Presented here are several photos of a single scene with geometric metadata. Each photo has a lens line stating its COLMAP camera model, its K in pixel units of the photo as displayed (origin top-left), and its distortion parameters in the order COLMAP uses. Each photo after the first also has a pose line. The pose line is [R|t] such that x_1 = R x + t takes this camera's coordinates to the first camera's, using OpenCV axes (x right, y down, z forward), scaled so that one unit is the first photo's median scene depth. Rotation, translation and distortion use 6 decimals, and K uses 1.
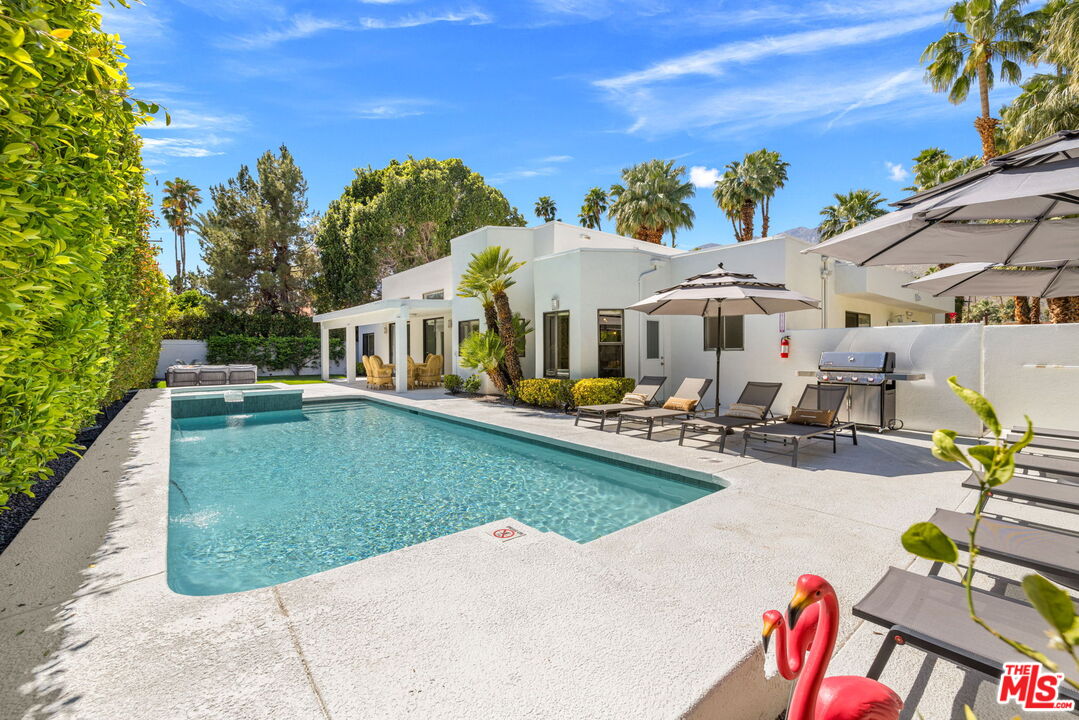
lens RADIAL K [[452.8, 0, 539.4], [0, 452.8, 353.4], [0, 0, 1]] dist [-0.001451, -0.000467]
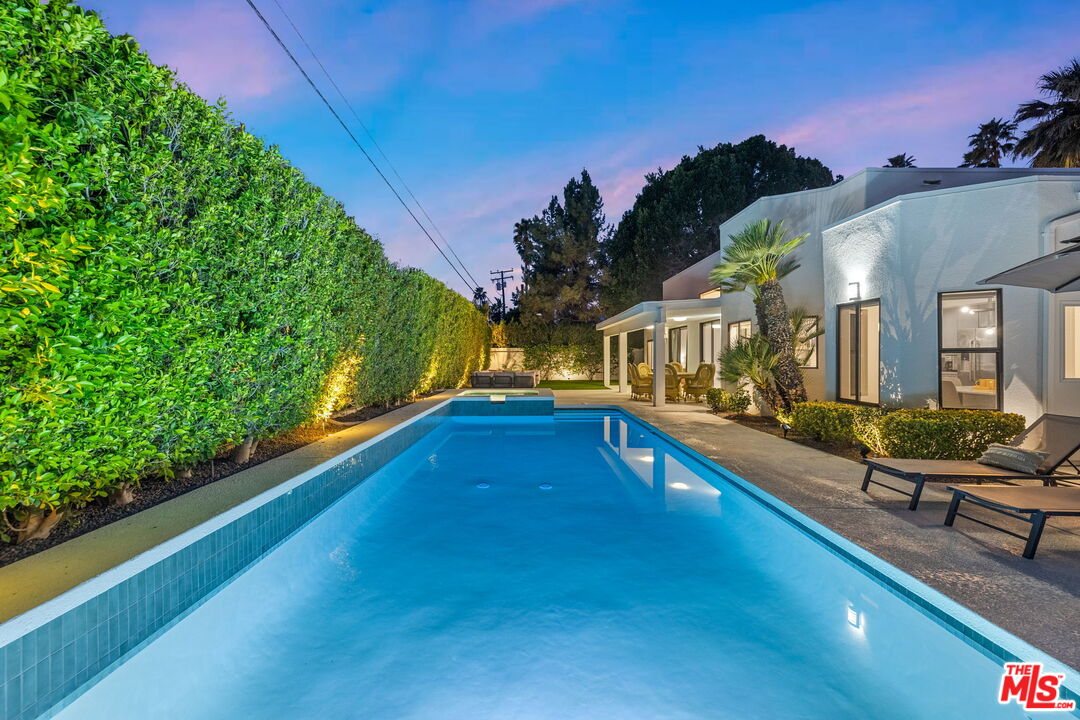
lens RADIAL K [[453.5, 0, 538.8], [0, 453.5, 355.7], [0, 0, 1]] dist [0.003004, 0.000260]
pose [[0.784652, 0.001828, -0.619934, 0.030509], [-0.006514, 0.999965, -0.005295, -0.002782], [0.619902, 0.008193, 0.784636, 0.071164]]
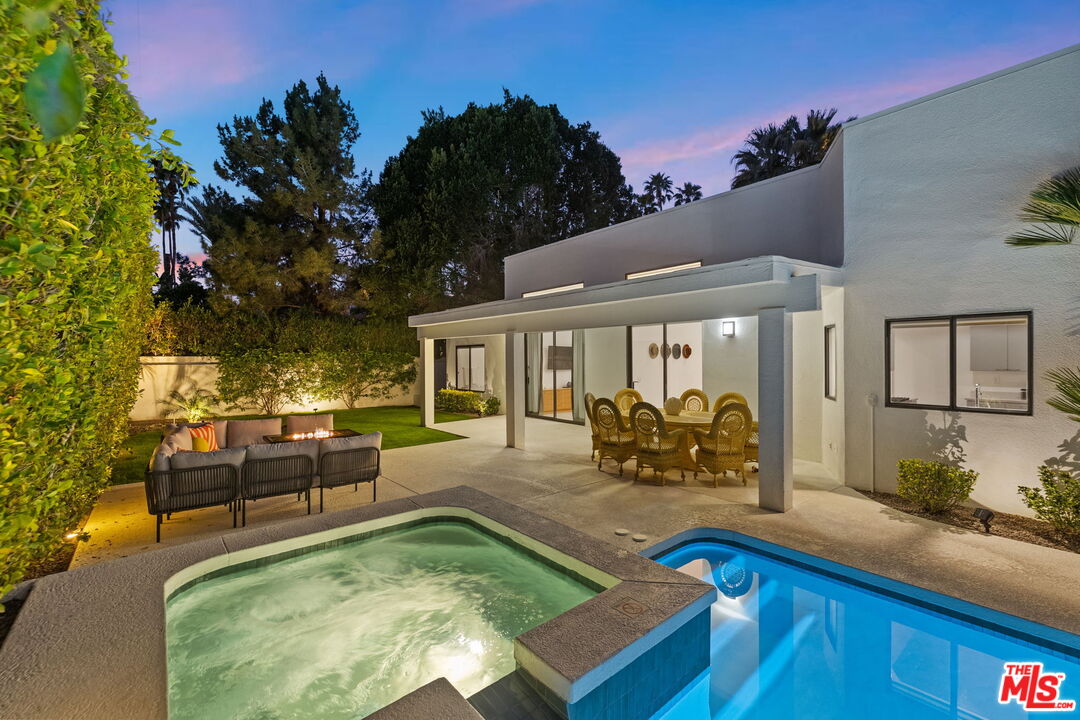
lens RADIAL K [[457.3, 0, 538.5], [0, 457.3, 361.3], [0, 0, 1]] dist [-0.000577, -0.000063]
pose [[0.999928, -0.001472, 0.011939, -0.240216], [0.001521, 0.999990, -0.004122, -0.016097], [-0.011933, 0.004139, 0.999920, 0.292795]]
